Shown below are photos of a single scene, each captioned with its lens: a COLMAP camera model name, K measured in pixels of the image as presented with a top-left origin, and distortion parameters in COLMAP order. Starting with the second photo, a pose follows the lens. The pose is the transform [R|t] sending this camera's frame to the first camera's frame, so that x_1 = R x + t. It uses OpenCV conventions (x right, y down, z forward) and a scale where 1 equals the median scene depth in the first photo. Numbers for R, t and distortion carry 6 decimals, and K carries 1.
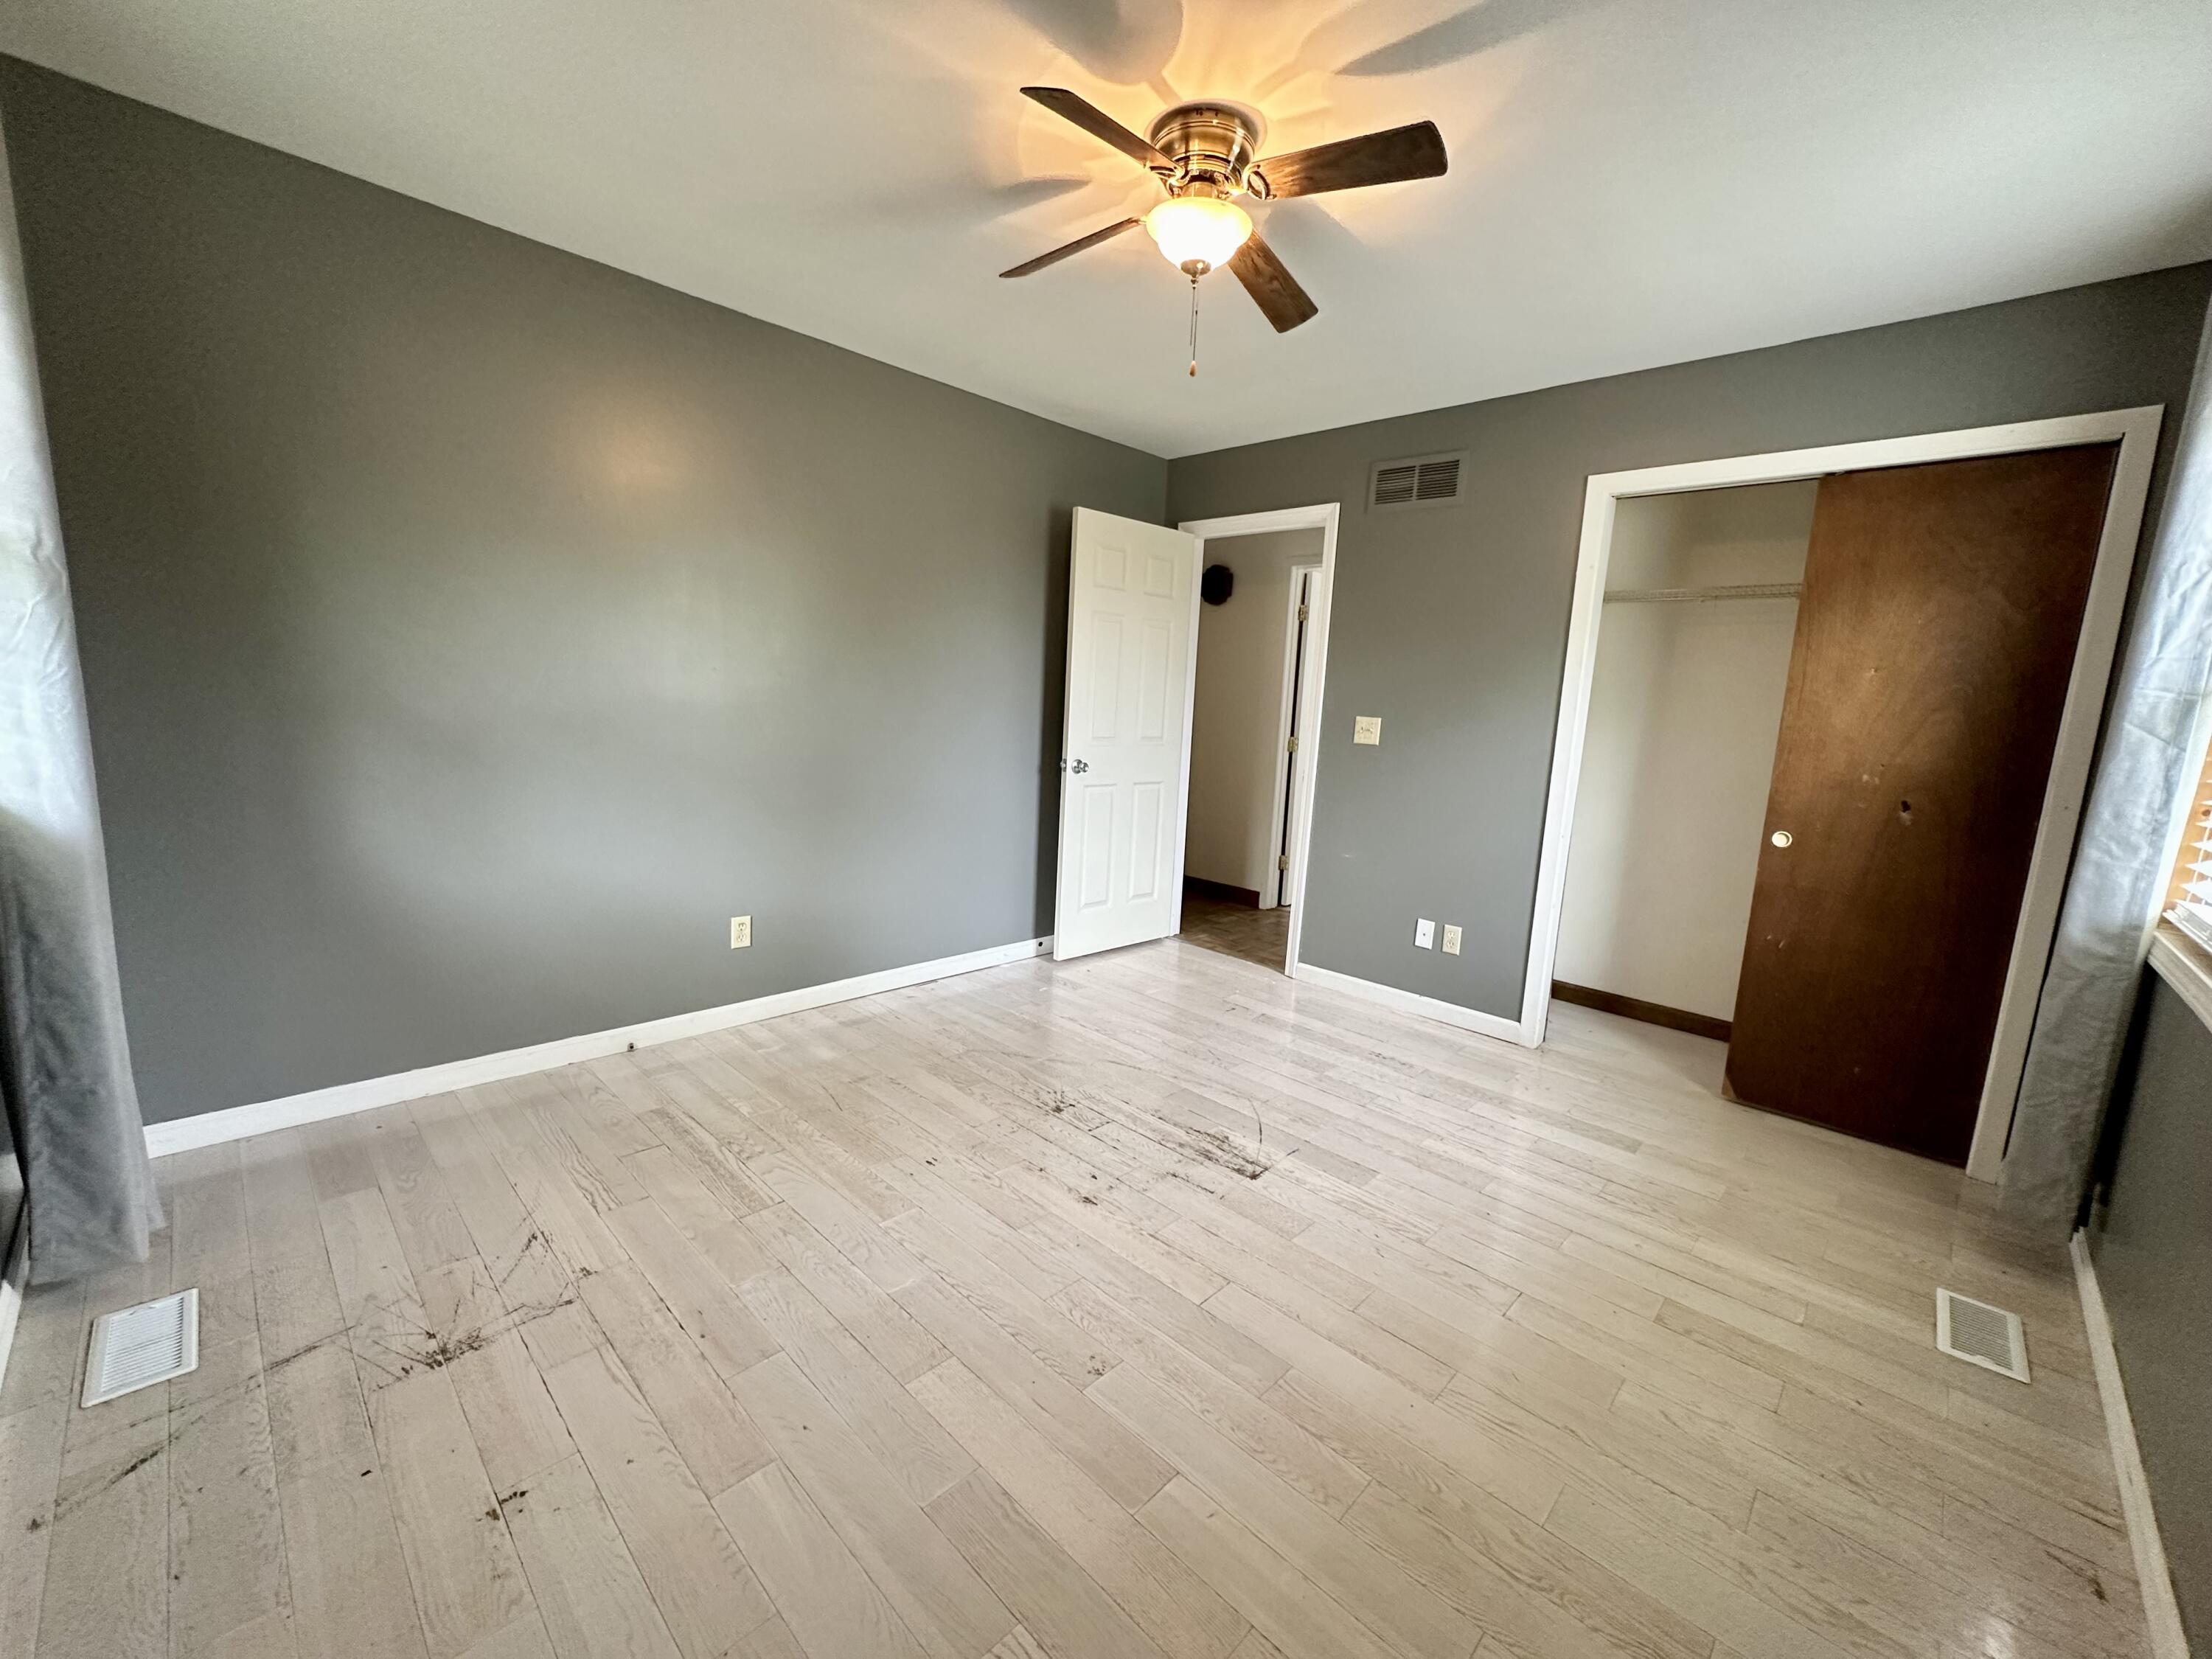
lens RADIAL K [[884.9, 0, 1107.4], [0, 884.9, 829.8], [0, 0, 1]] dist [-0.004369, 0.001072]
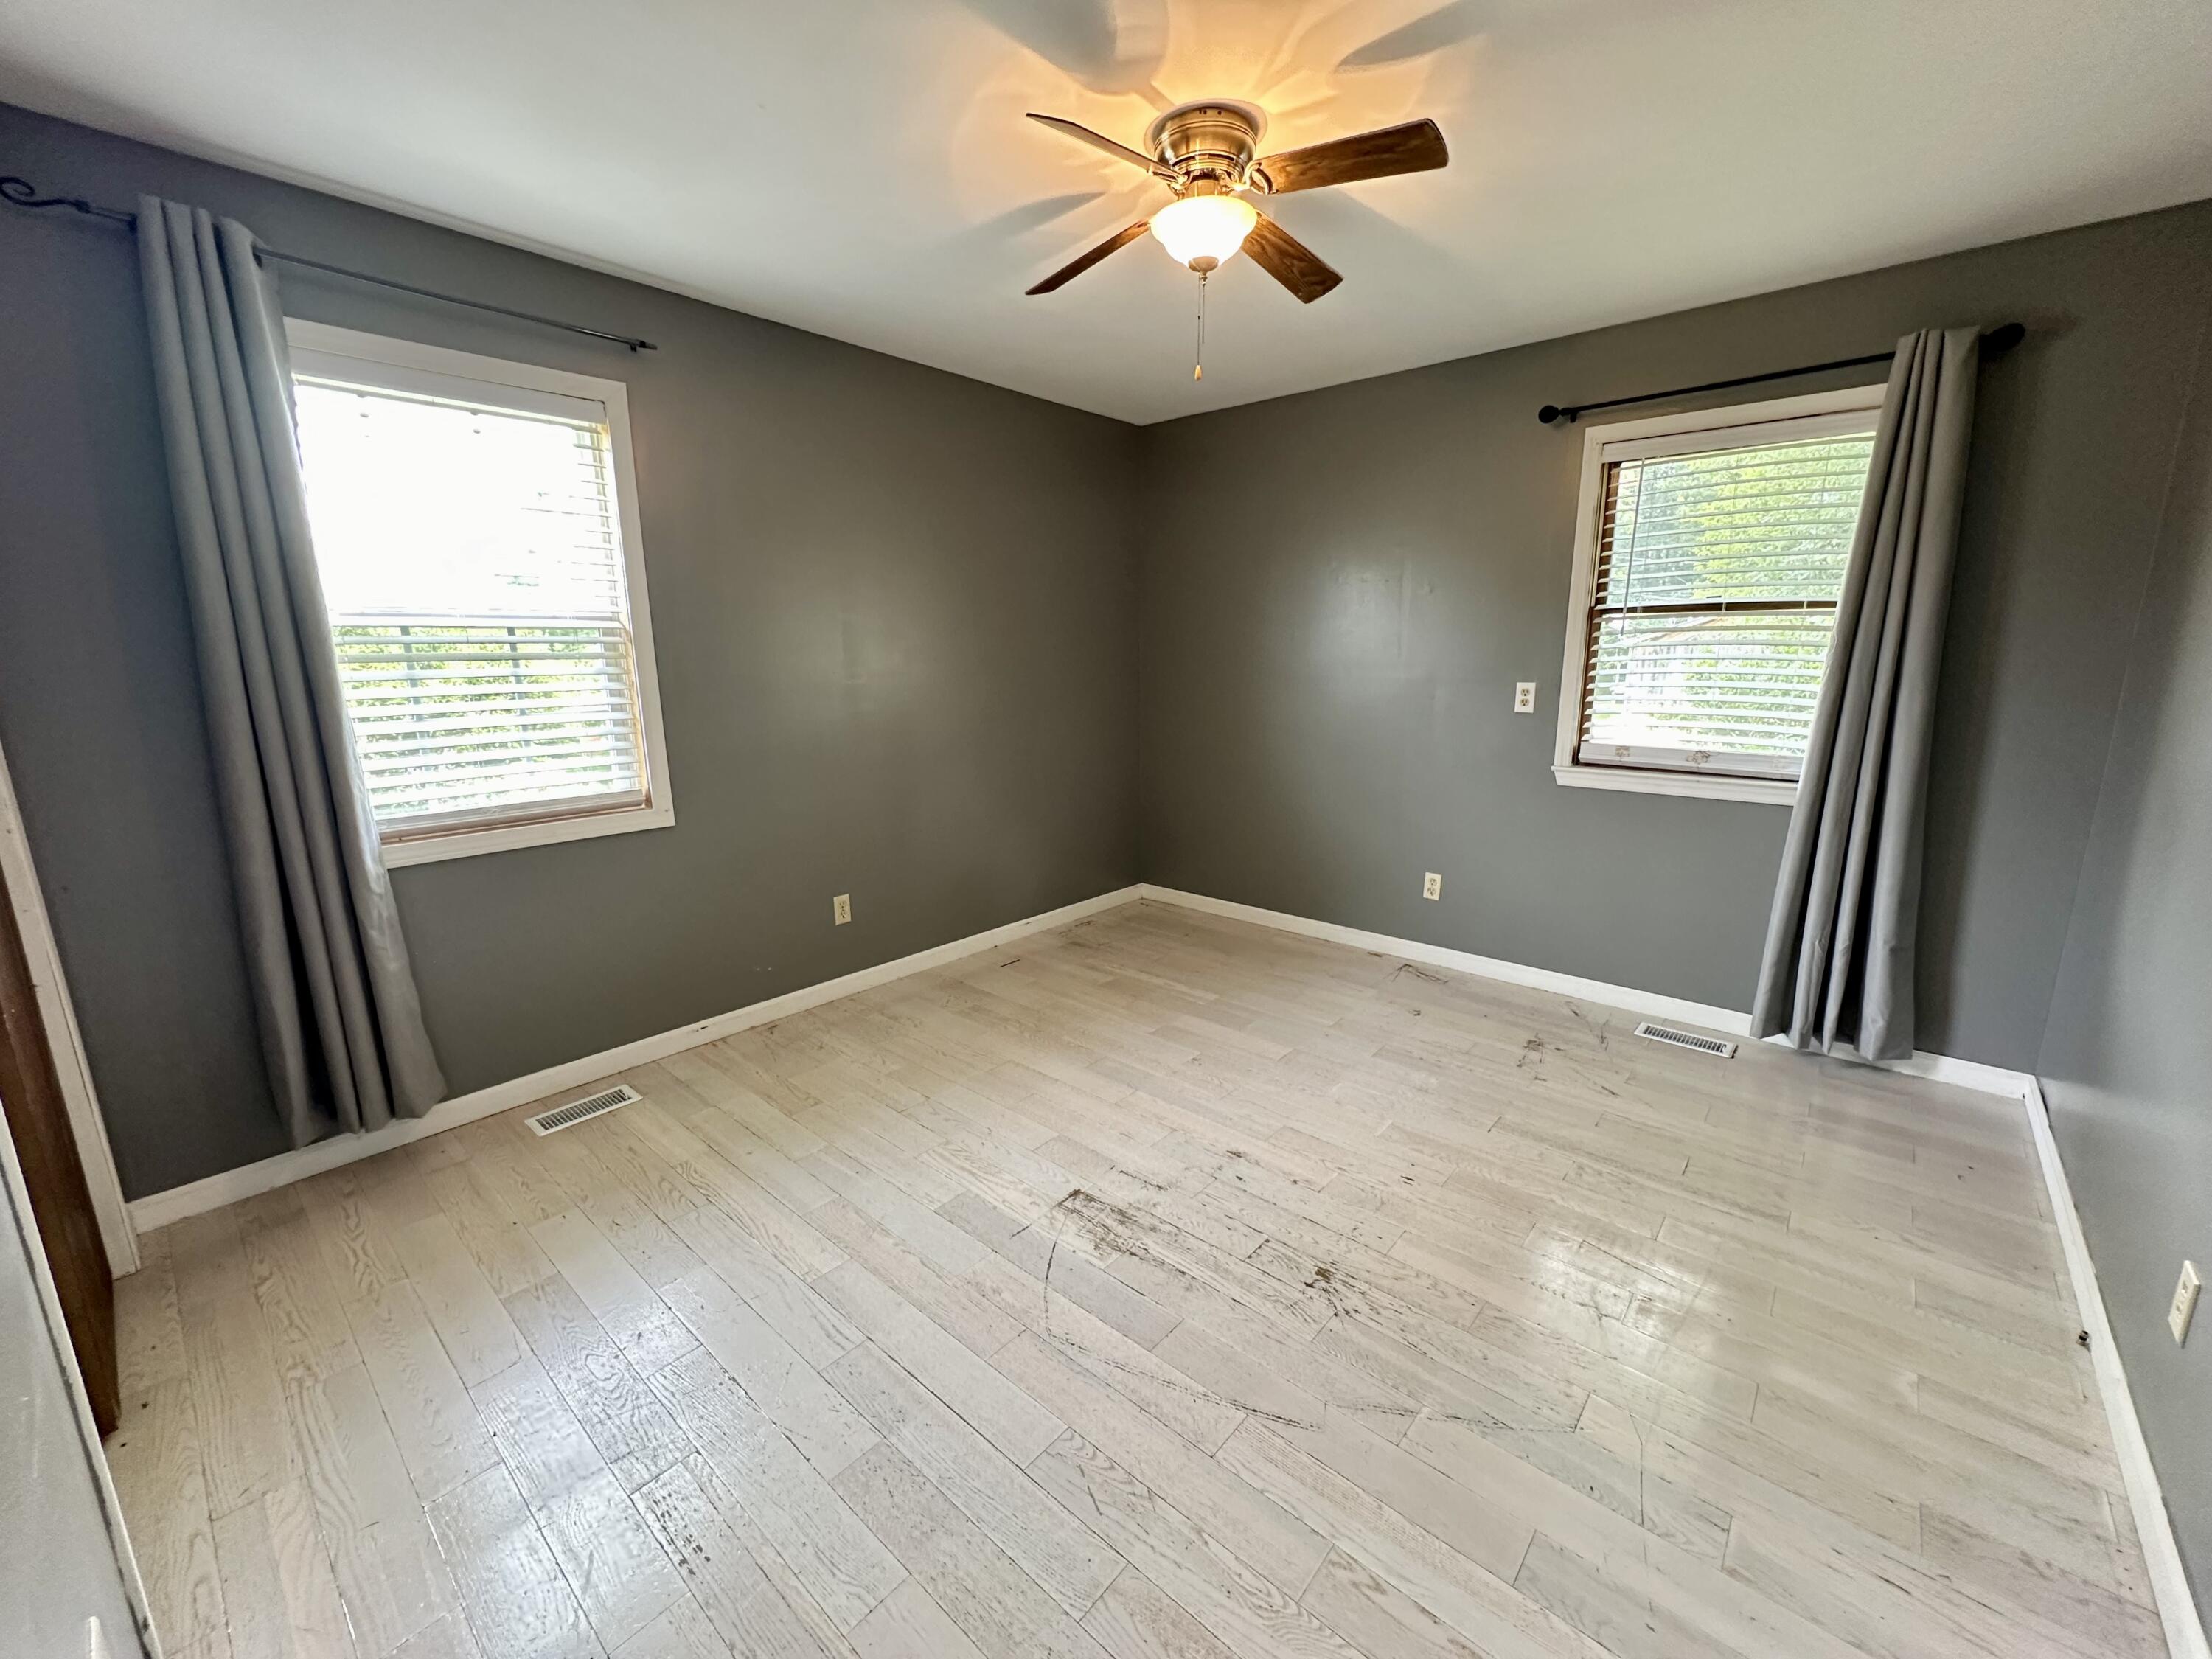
lens RADIAL K [[884.9, 0, 1109.6], [0, 884.9, 830.3], [0, 0, 1]] dist [-0.004369, 0.001072]
pose [[-0.997561, -0.033575, -0.061197, 0.192482], [-0.052656, 0.937494, 0.343996, -0.288970], [0.045822, 0.346379, -0.936975, 1.684397]]
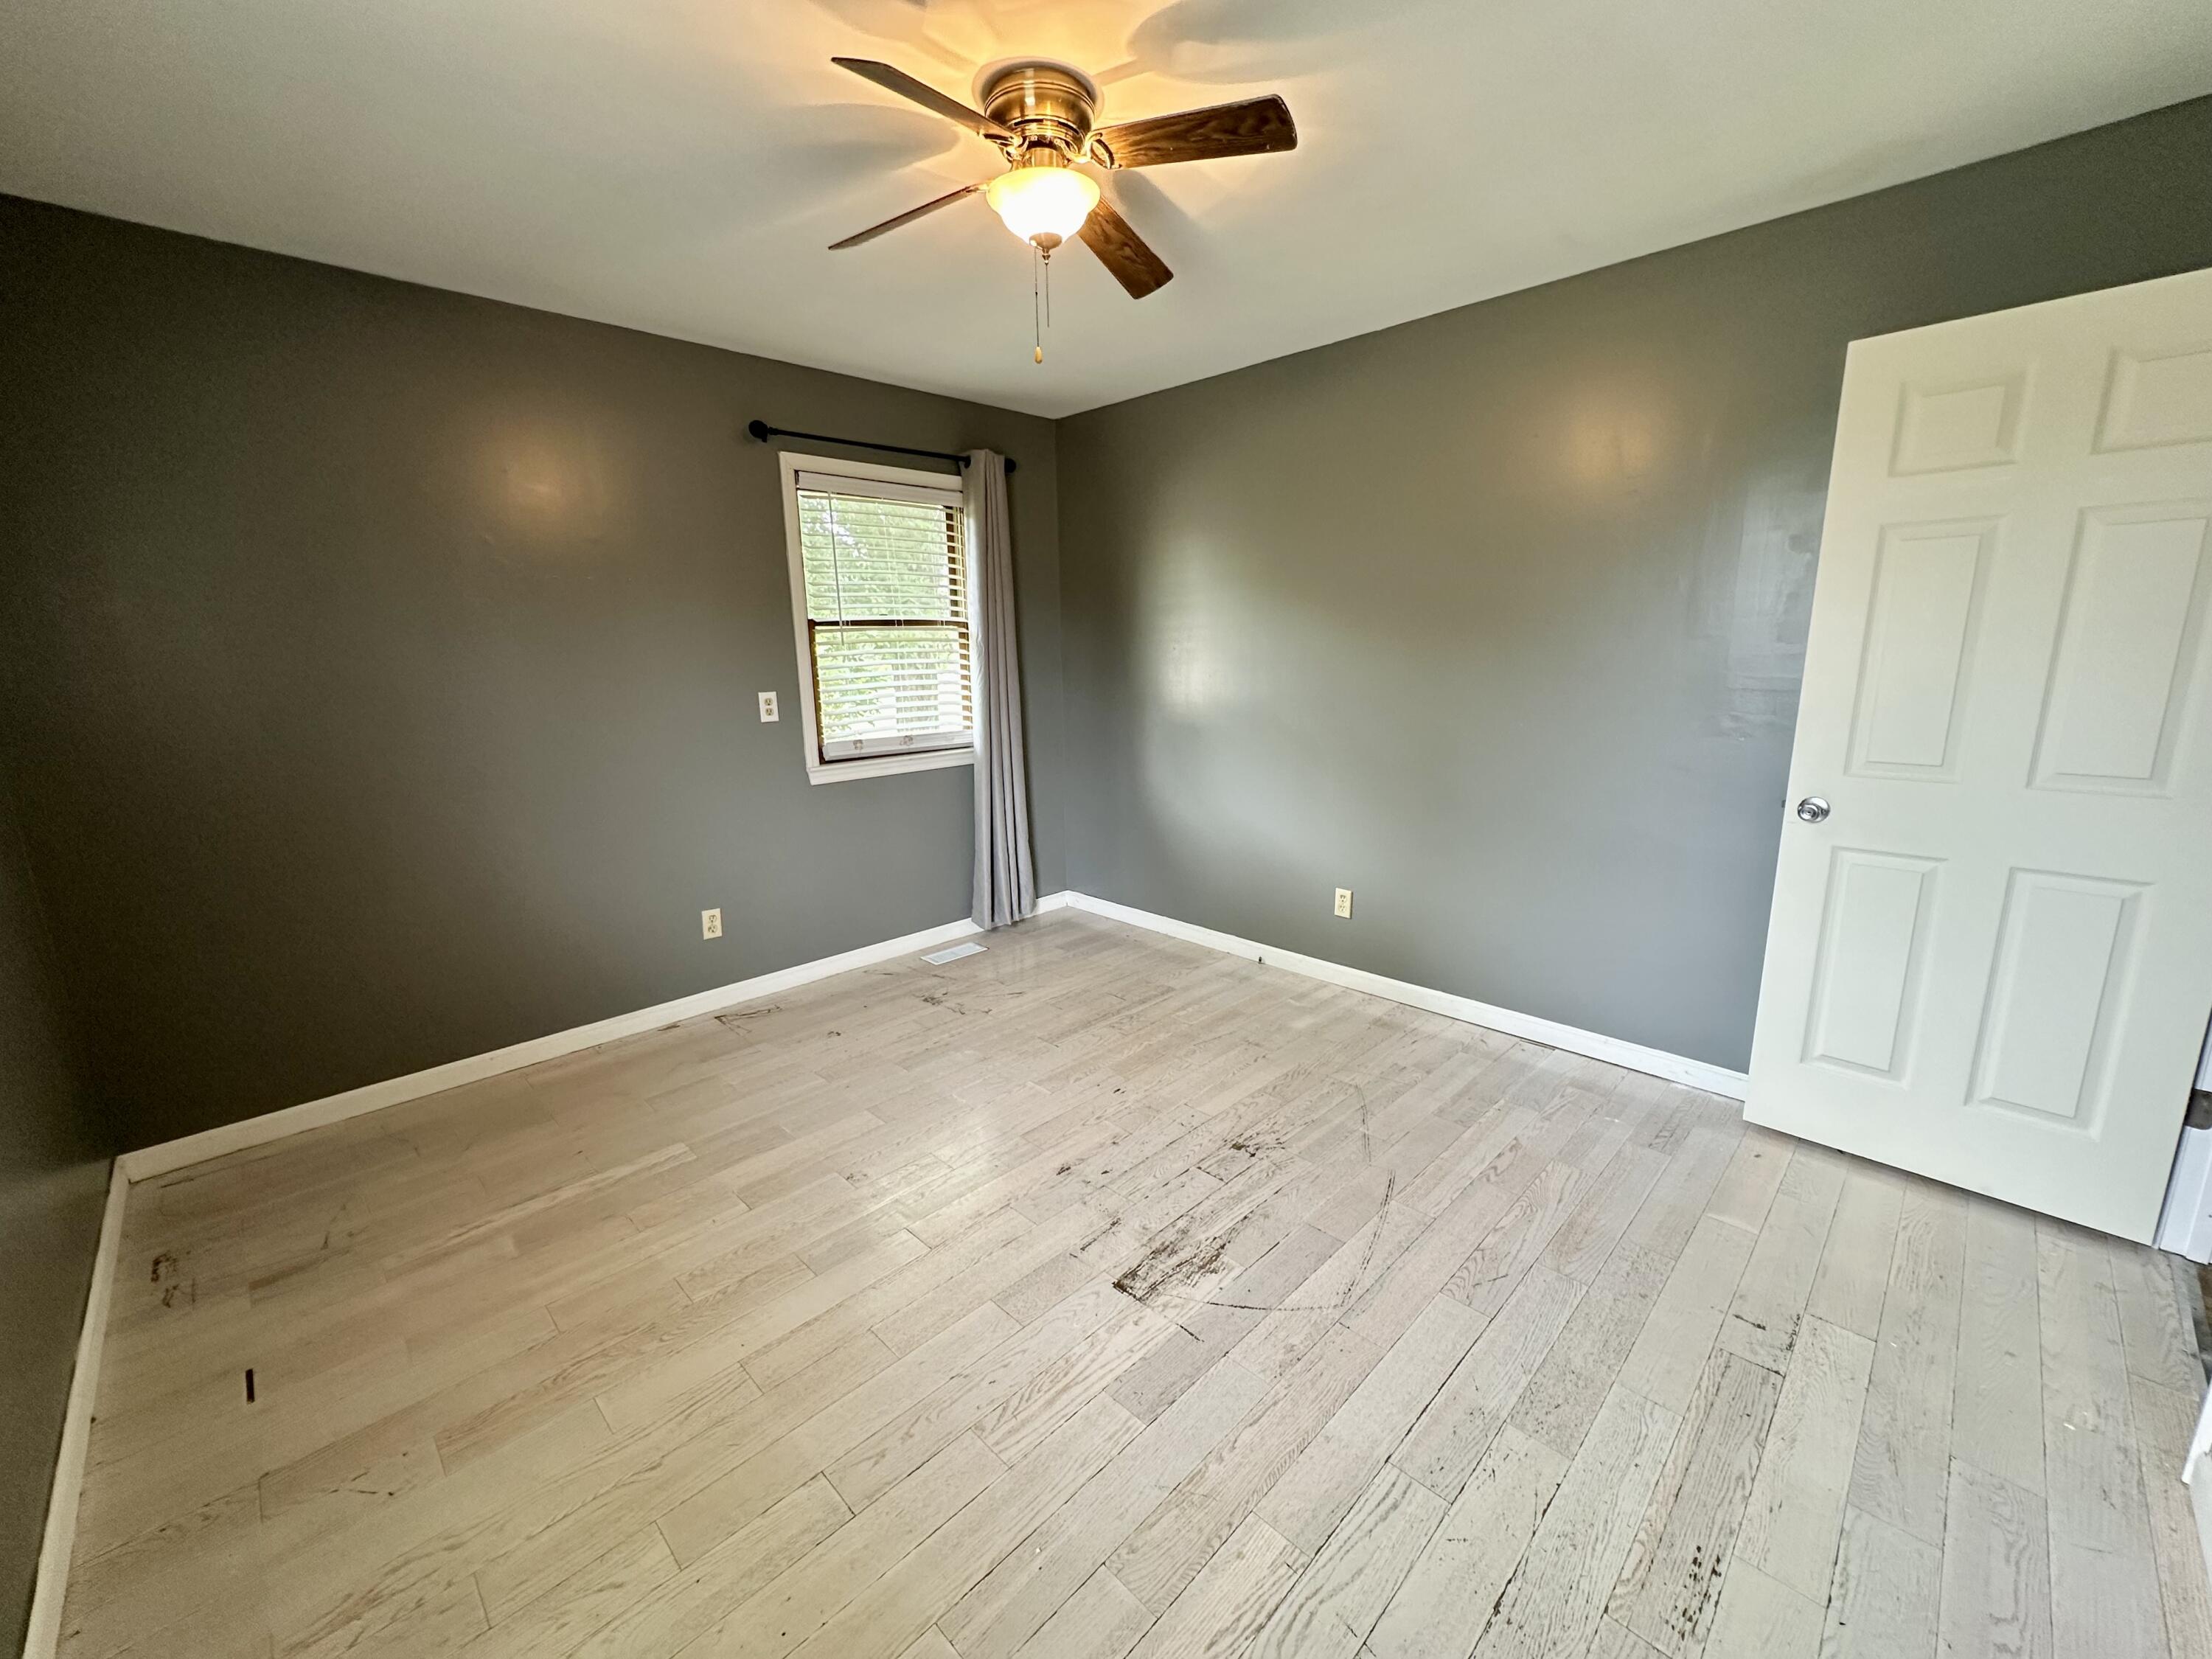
lens RADIAL K [[884.9, 0, 1106.0], [0, 884.9, 828.9], [0, 0, 1]] dist [-0.004369, 0.001072]
pose [[-0.016107, 0.156786, -0.987501, 0.870694], [-0.131279, 0.978748, 0.157538, -0.143296], [0.991215, 0.132176, 0.004819, 0.889243]]
